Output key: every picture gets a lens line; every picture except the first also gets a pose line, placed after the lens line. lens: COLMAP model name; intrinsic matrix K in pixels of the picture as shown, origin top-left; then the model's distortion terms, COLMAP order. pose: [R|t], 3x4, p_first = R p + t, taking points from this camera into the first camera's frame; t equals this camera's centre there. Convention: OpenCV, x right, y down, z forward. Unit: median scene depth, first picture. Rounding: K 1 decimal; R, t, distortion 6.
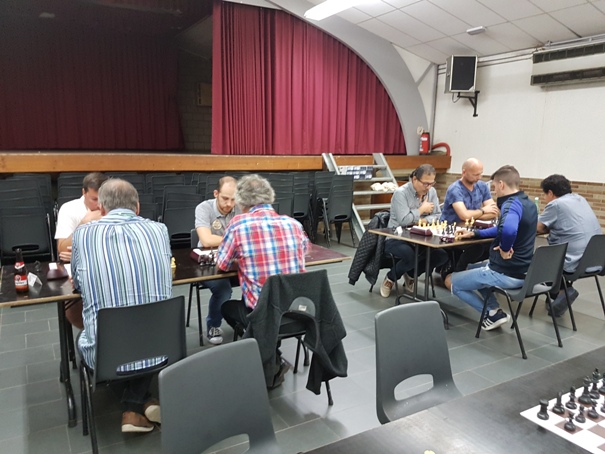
lens RADIAL K [[472.7, 0, 287.4], [0, 472.7, 234.2], [0, 0, 1]] dist [0.176942, -0.343376]
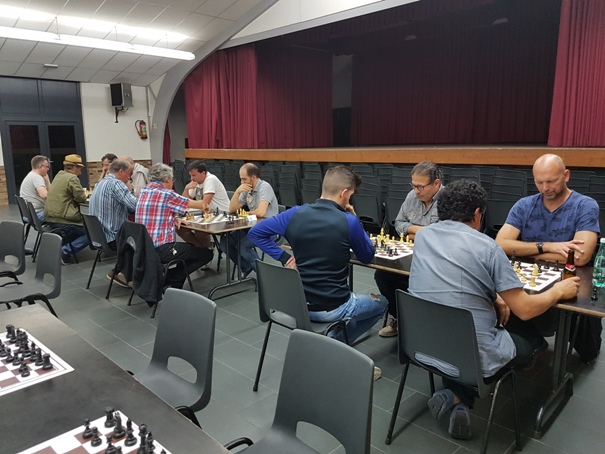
lens RADIAL K [[474.4, 0, 302.5], [0, 474.4, 227.0], [0, 0, 1]] dist [0.185750, -0.343318]
pose [[0.258854, 0.157555, -0.952980, 0.759595], [-0.158482, 0.980164, 0.119002, -0.081231], [0.952826, 0.120226, 0.278689, 0.474139]]
